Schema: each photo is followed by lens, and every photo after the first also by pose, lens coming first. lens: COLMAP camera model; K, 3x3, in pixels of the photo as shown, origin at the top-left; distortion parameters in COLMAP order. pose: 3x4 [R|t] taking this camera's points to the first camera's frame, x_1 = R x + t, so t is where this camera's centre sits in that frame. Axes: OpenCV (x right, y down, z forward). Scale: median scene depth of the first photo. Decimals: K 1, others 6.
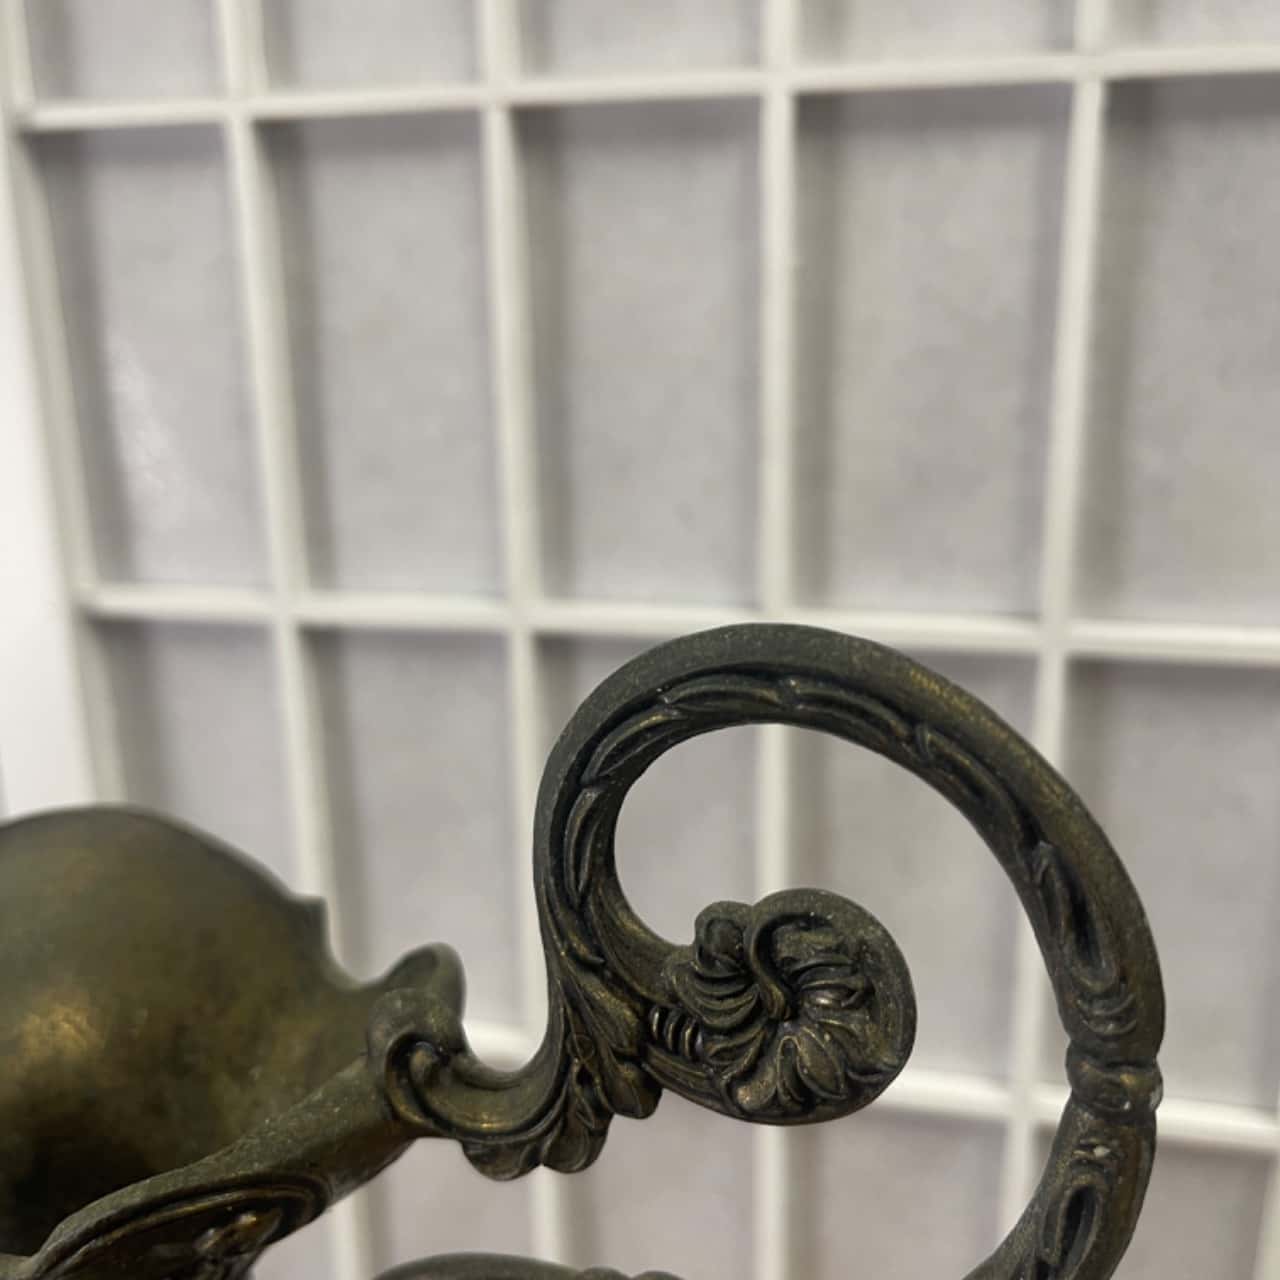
lens RADIAL K [[1337.2, 0, 640.0], [0, 1337.2, 640.0], [0, 0, 1]] dist [-0.051185, 0.032570]
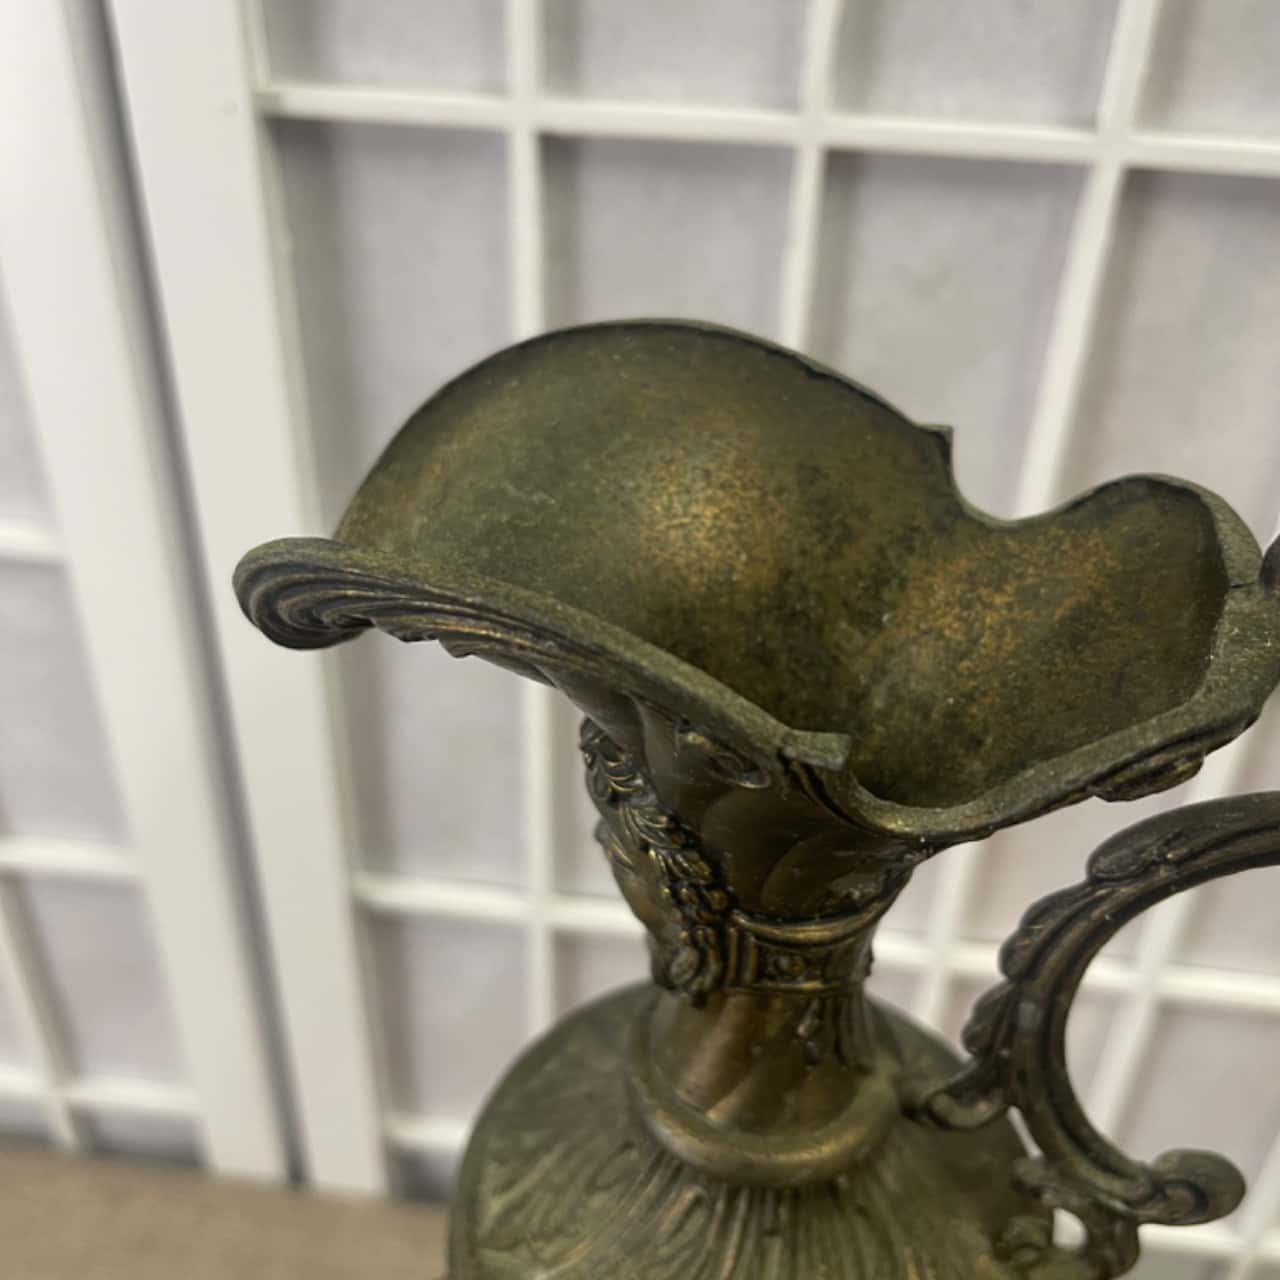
lens RADIAL K [[1337.2, 0, 640.0], [0, 1337.2, 640.0], [0, 0, 1]] dist [-0.051185, 0.032570]
pose [[0.996708, -0.010443, 0.080397, -0.284878], [-0.015373, 0.949334, 0.313892, 0.030364], [-0.079601, -0.314095, 0.946049, 0.077837]]
